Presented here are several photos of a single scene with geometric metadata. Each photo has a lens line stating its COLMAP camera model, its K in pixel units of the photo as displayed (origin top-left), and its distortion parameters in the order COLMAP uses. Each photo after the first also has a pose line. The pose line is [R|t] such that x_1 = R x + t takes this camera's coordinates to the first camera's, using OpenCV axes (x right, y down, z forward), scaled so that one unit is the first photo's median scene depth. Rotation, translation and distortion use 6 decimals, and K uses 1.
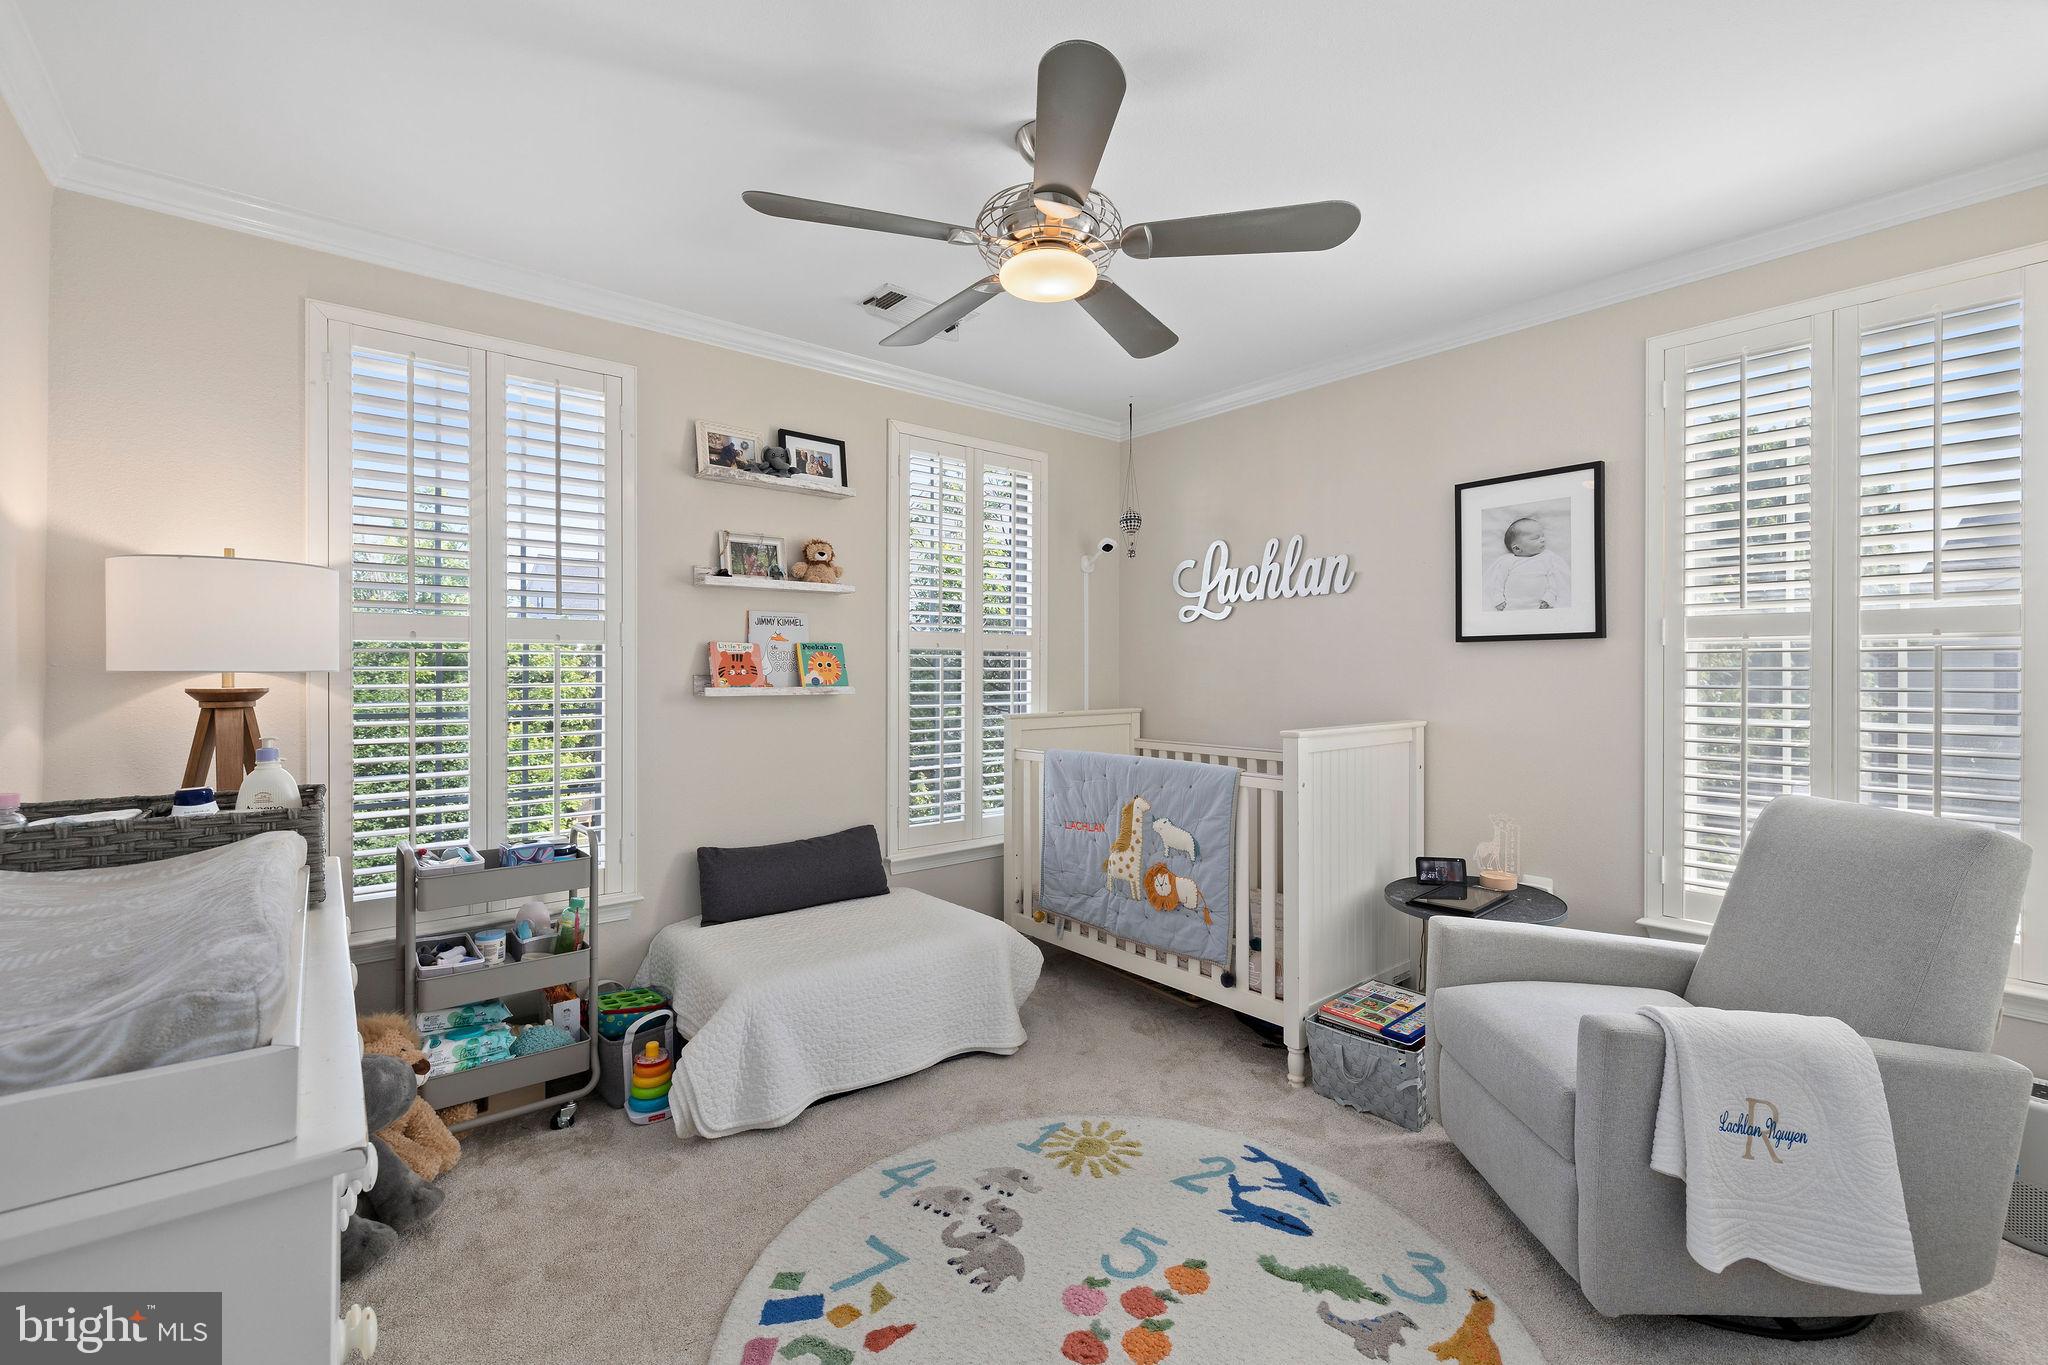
lens RADIAL K [[870.3, 0, 1025.2], [0, 870.3, 681.2], [0, 0, 1]] dist [-0.004676, 0.001367]
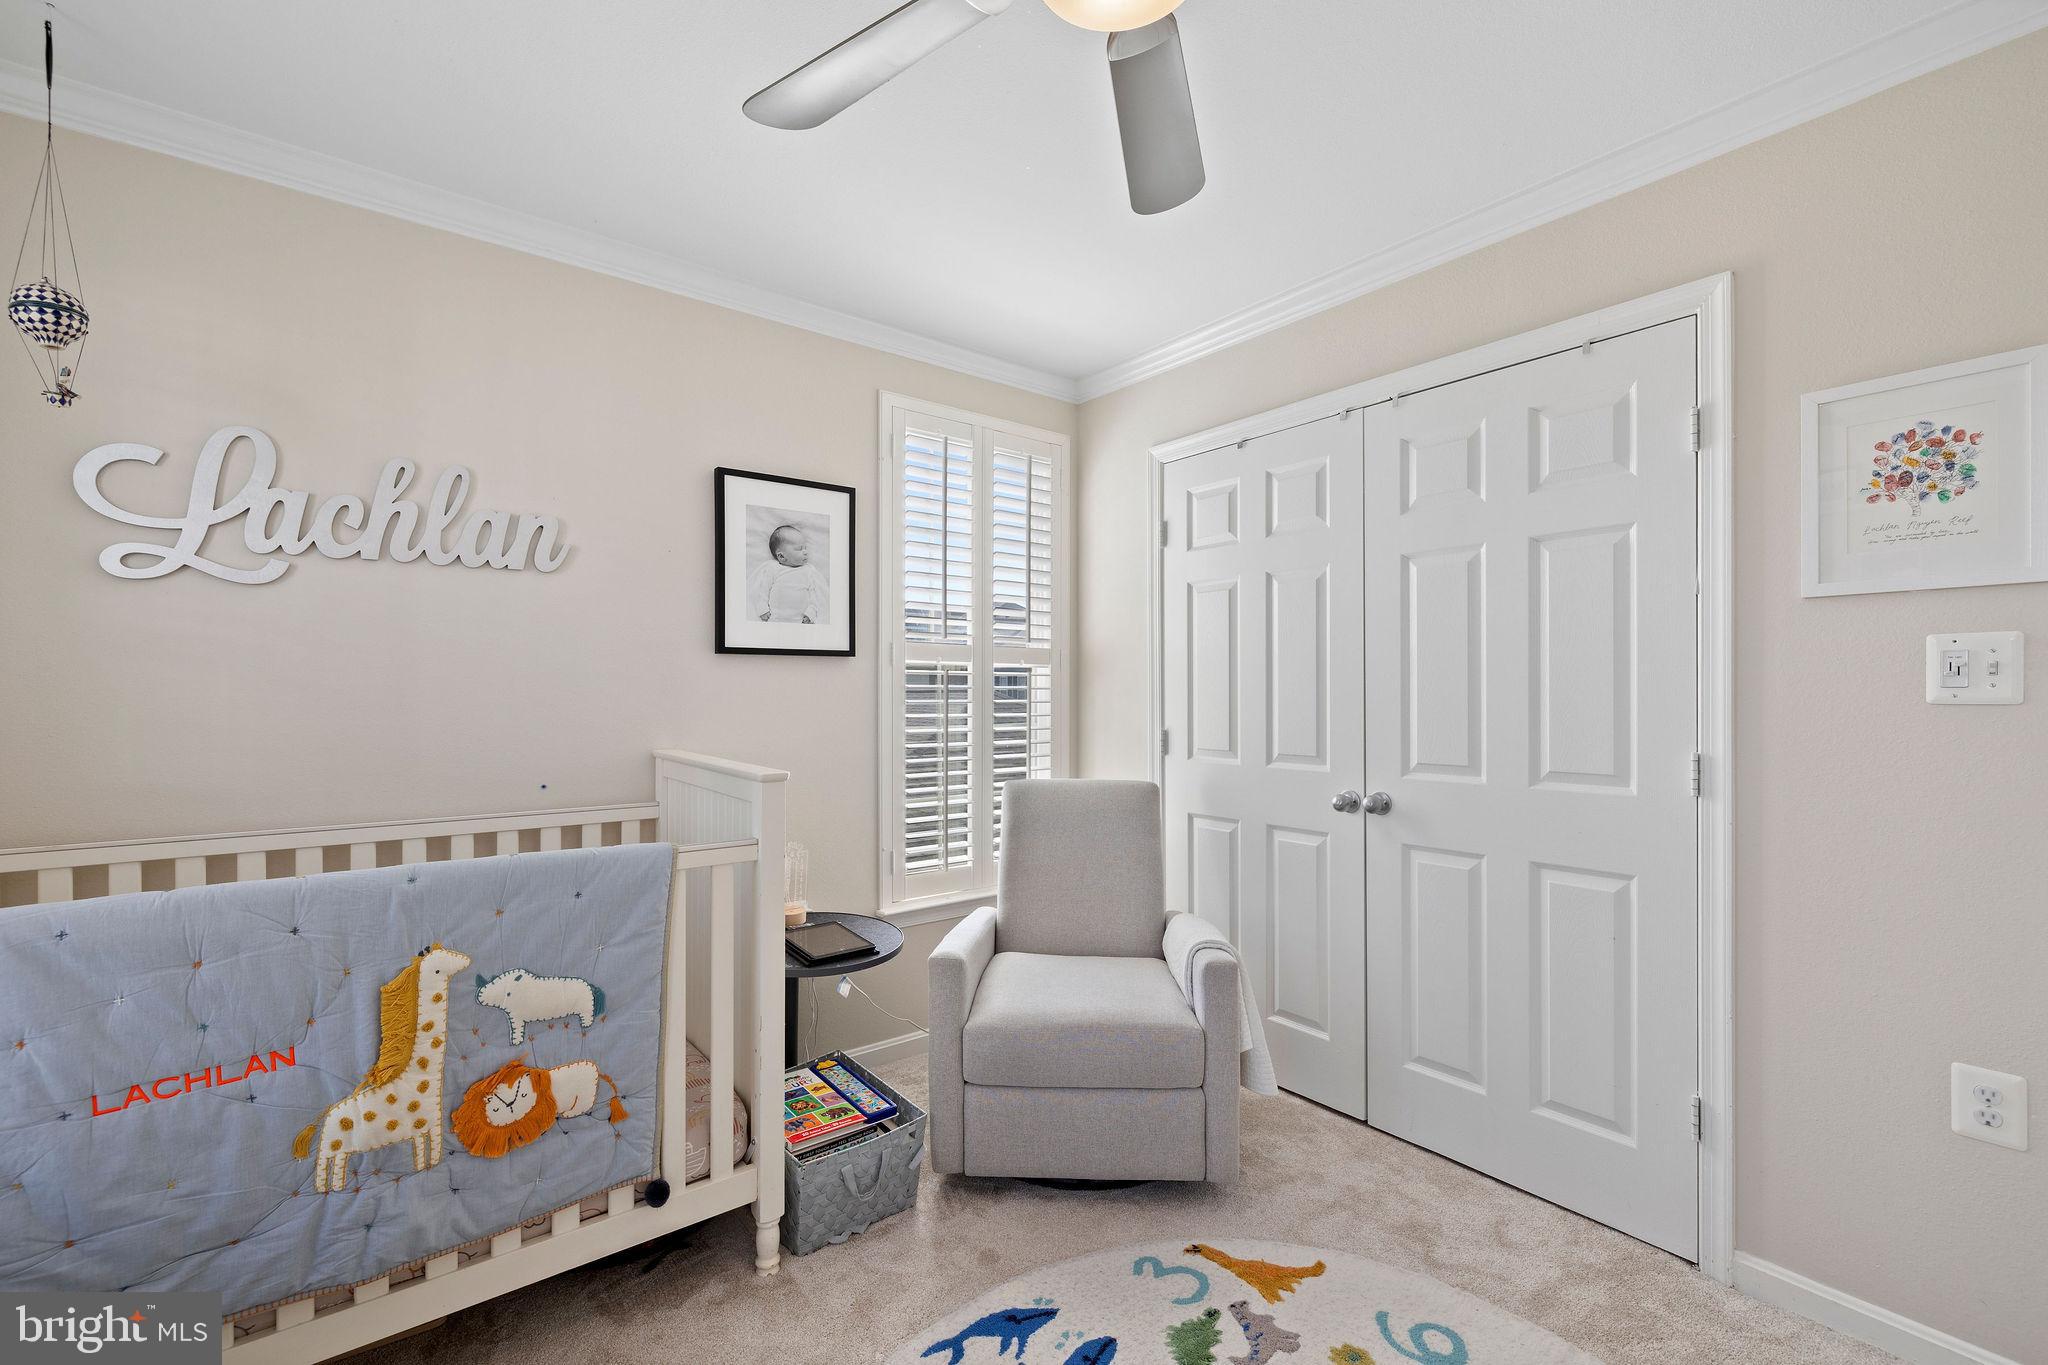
lens RADIAL K [[870.3, 0, 1021.4], [0, 870.3, 692.6], [0, 0, 1]] dist [-0.004676, 0.001367]
pose [[0.026725, -0.002401, 0.999640, -0.350898], [0.006870, 0.999974, 0.002218, -0.006283], [-0.999619, 0.006808, 0.026740, 0.696940]]
